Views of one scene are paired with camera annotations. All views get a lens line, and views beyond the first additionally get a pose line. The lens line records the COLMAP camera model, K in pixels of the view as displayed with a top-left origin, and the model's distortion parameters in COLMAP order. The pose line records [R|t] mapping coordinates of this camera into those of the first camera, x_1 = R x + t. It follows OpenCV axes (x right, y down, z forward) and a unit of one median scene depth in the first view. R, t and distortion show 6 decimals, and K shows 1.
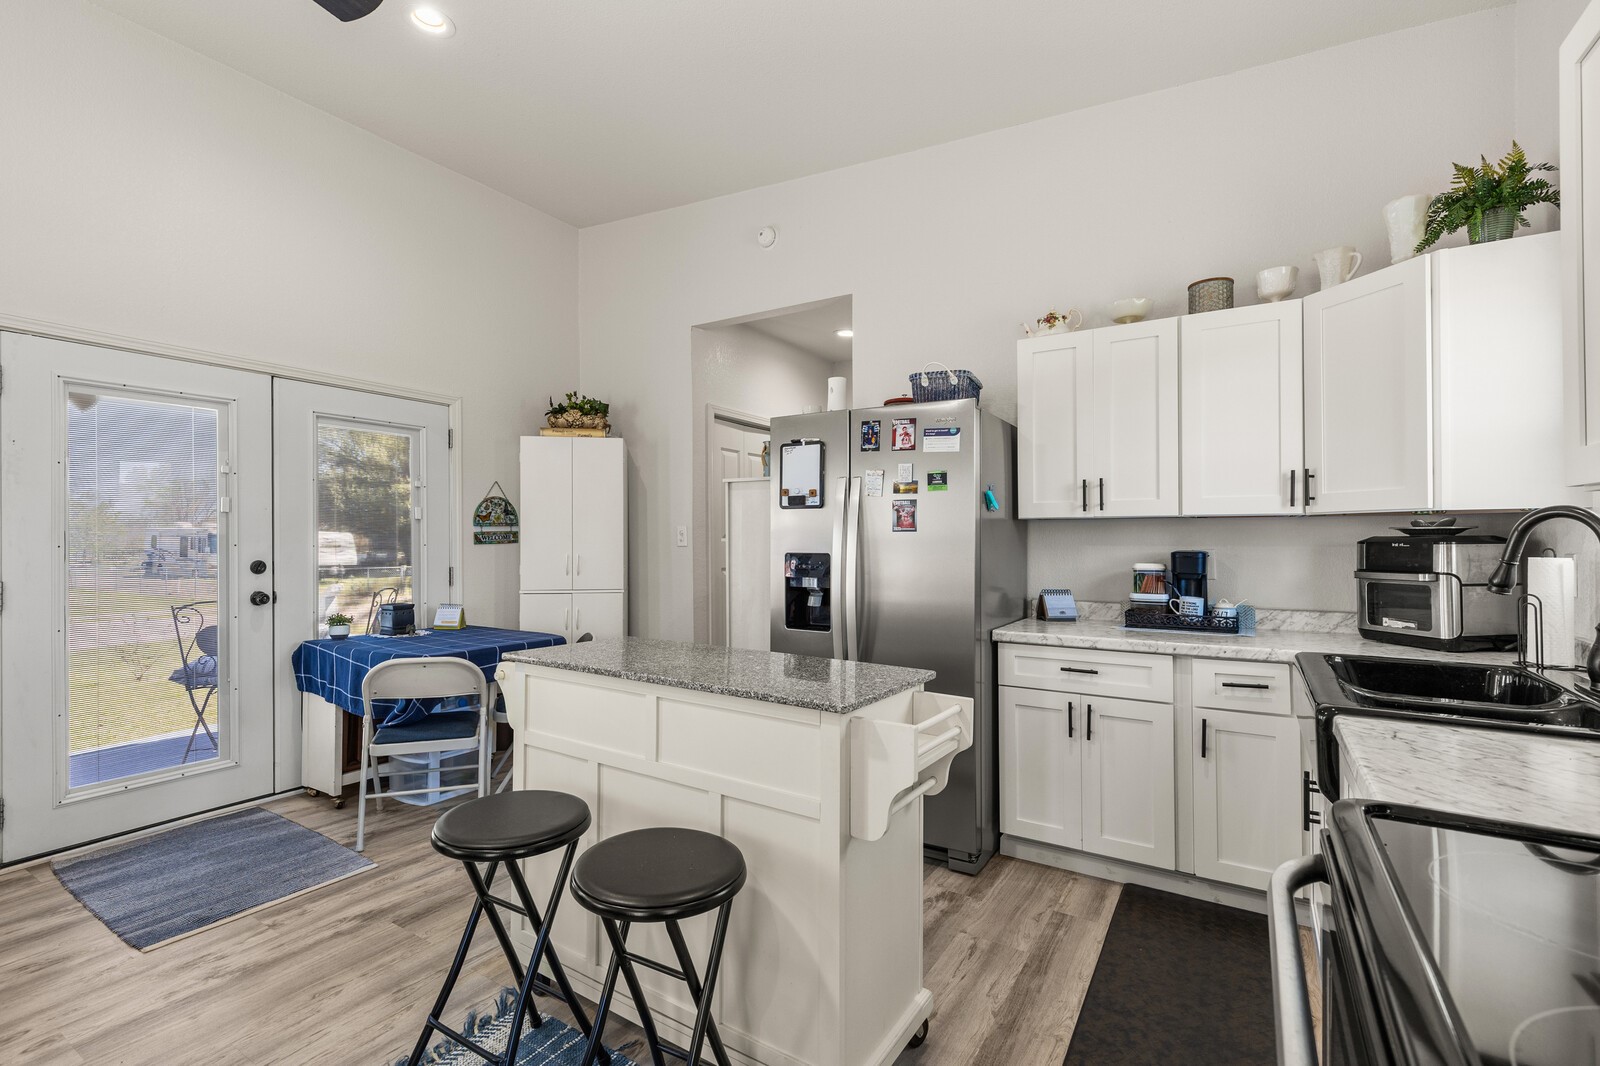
lens RADIAL K [[724.6, 0, 793.1], [0, 724.6, 536.6], [0, 0, 1]] dist [0.005308, 0.000116]
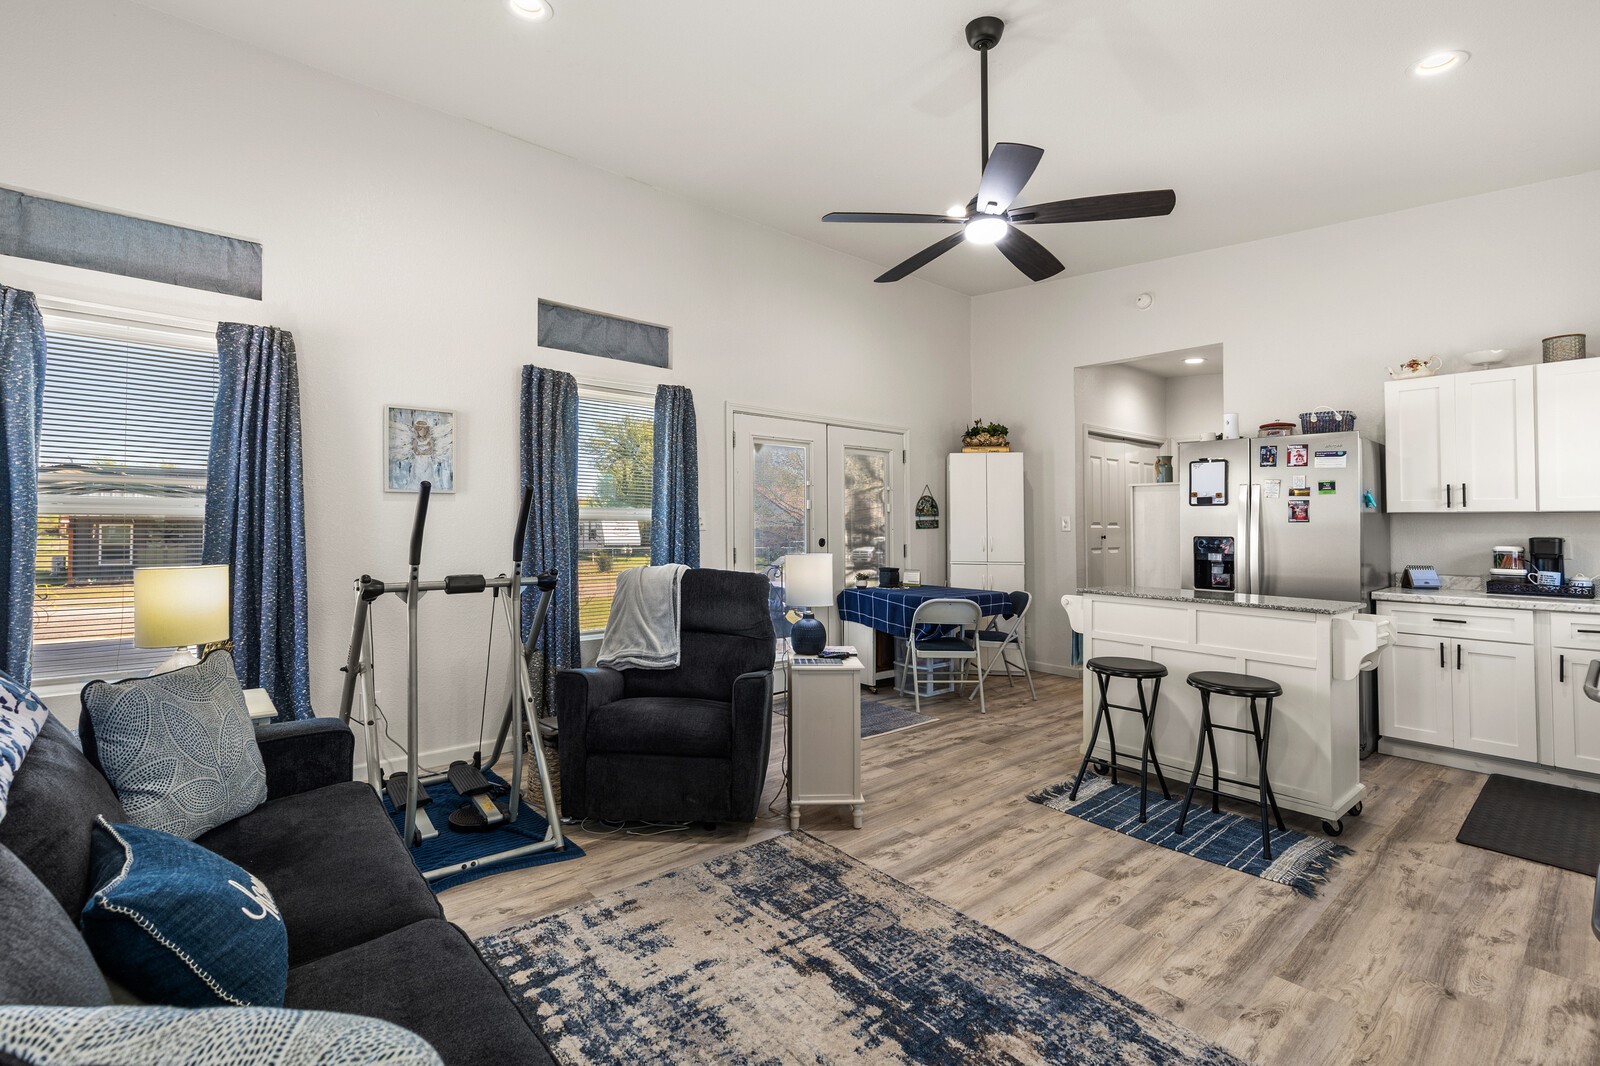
lens RADIAL K [[728.7, 0, 790.3], [0, 728.7, 511.9], [0, 0, 1]] dist [0.004914, 0.000067]
pose [[0.956575, -0.001361, -0.291483, -0.335664], [-0.002628, 0.999908, -0.013294, -0.004636], [0.291474, 0.013482, 0.956484, -0.595549]]
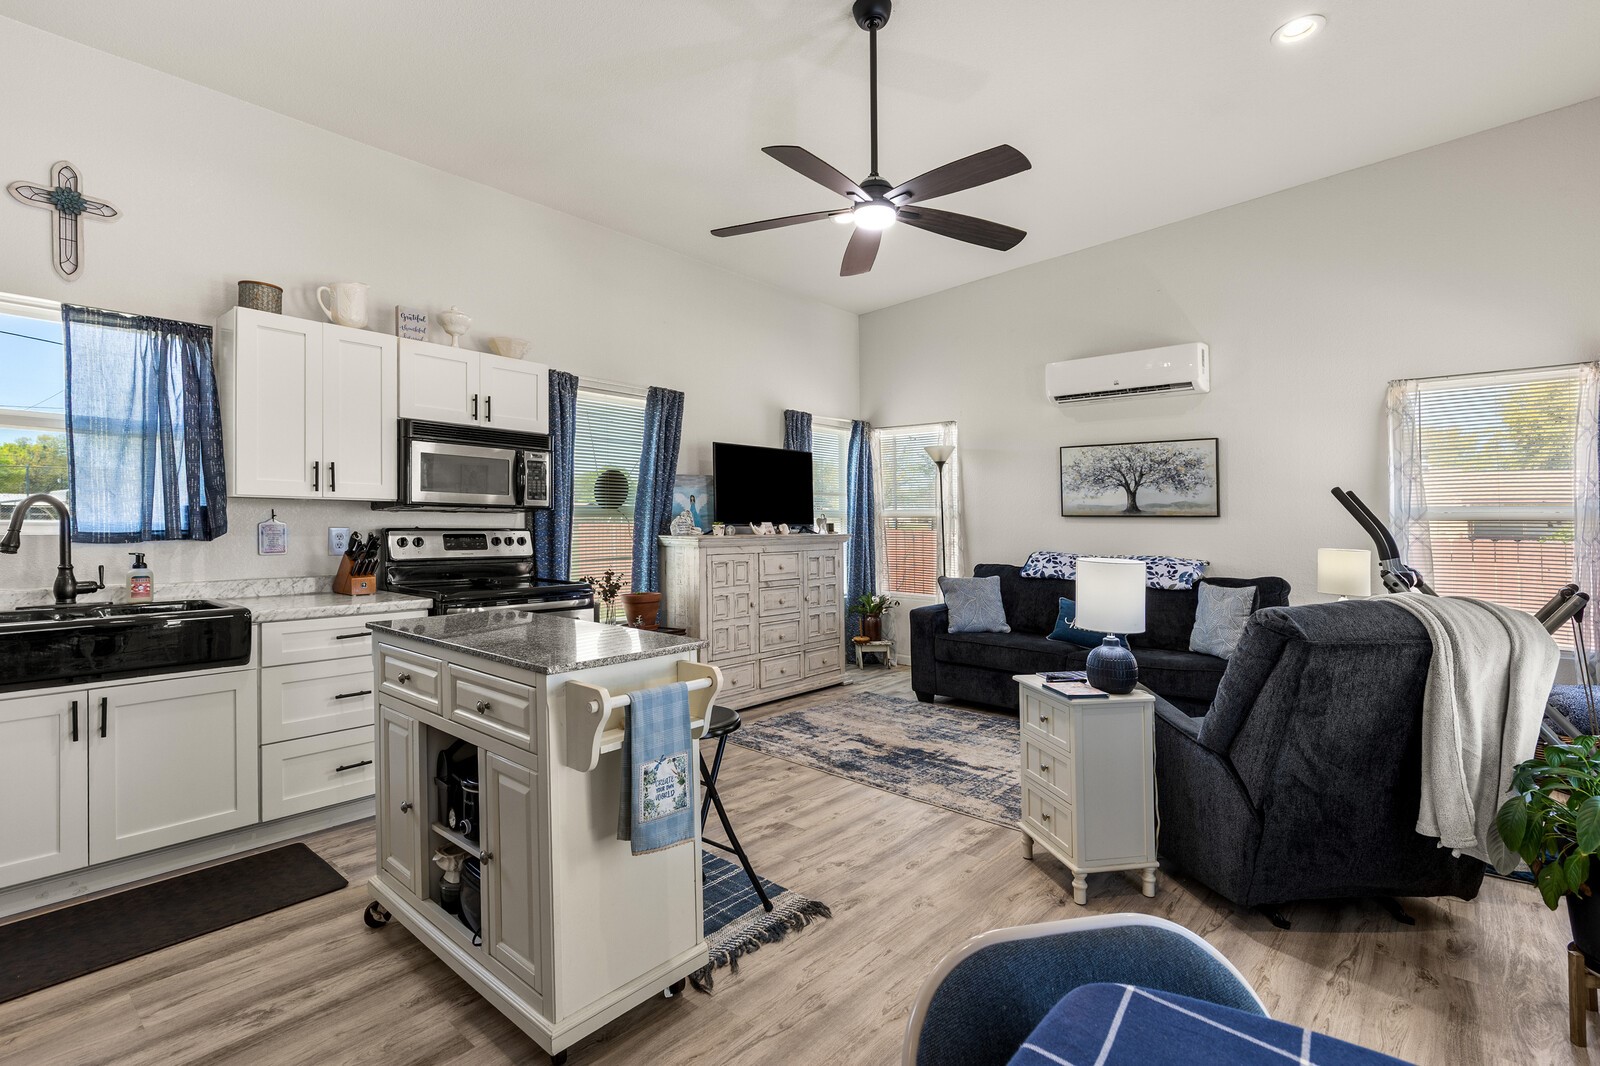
lens RADIAL K [[746.9, 0, 790.4], [0, 746.9, 491.3], [0, 0, 1]] dist [0.003505, 0.000420]
pose [[-0.987054, 0.000075, 0.160386, -0.392970], [-0.007048, 0.999014, -0.043842, 0.006192], [-0.160231, -0.044405, -0.986080, 1.175071]]
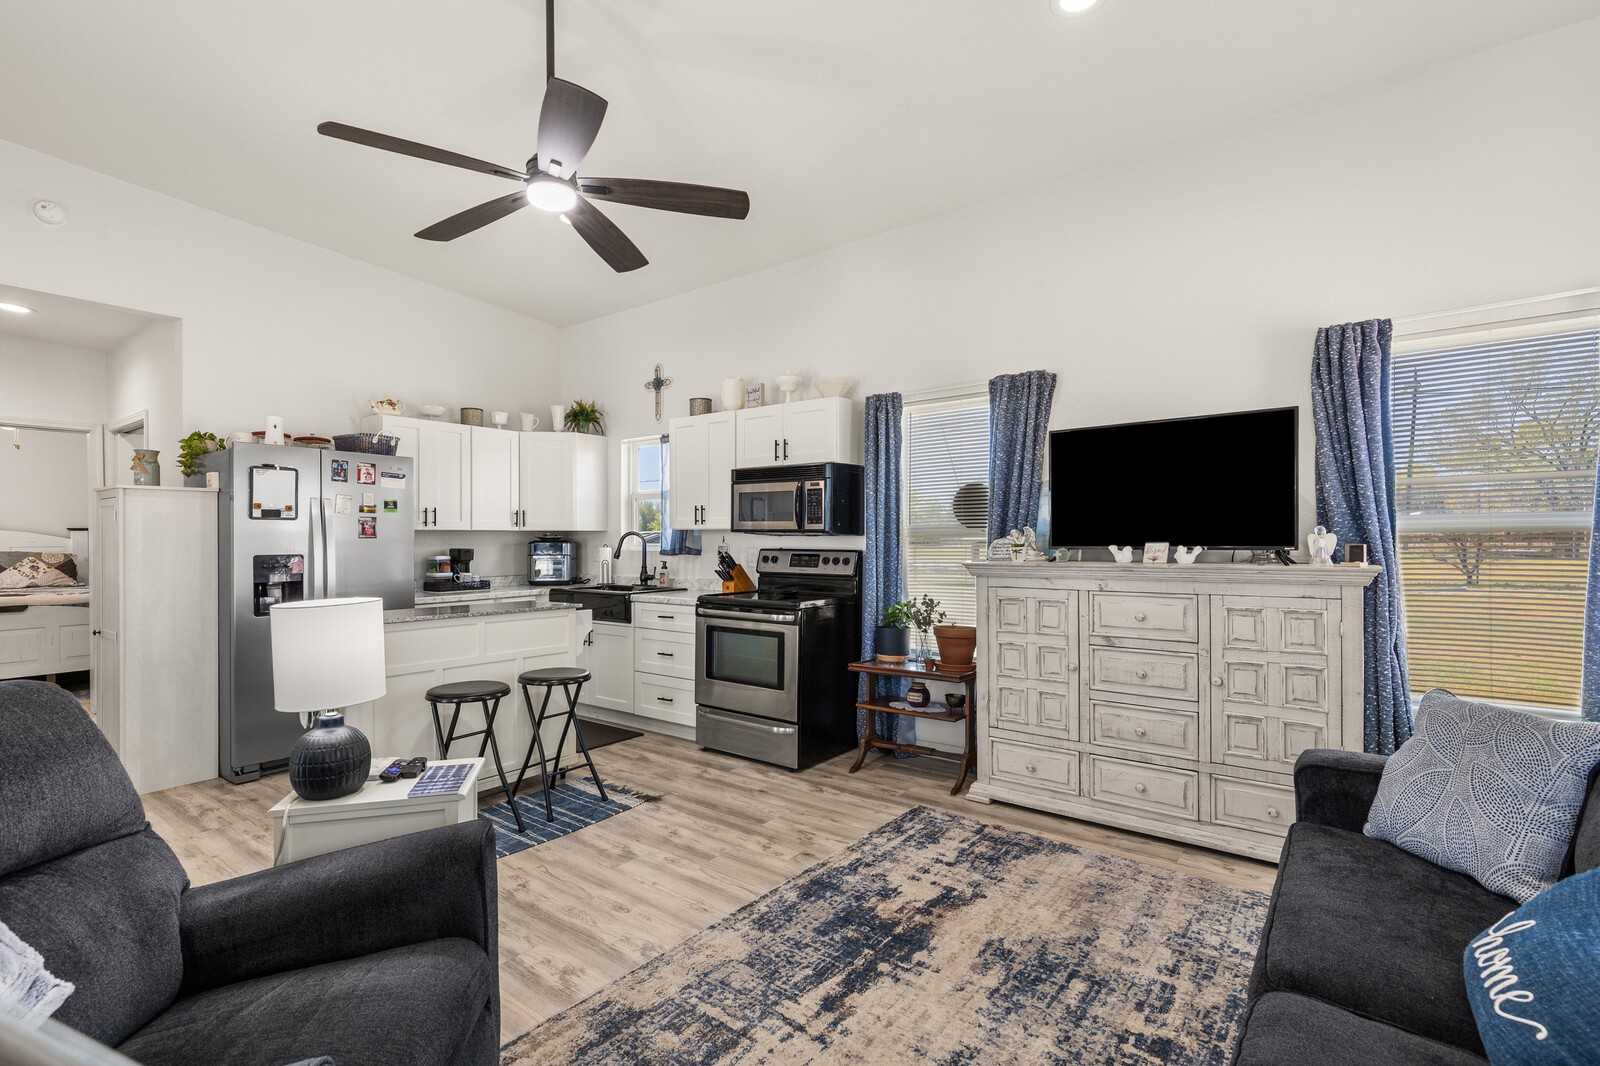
lens RADIAL K [[724.6, 0, 793.1], [0, 724.6, 536.6], [0, 0, 1]] dist [0.005308, 0.000116]
pose [[0.089200, 0.002123, 0.996011, -1.078832], [0.001206, 0.999997, -0.002239, -0.004745], [-0.996013, 0.001401, 0.089197, -0.014048]]
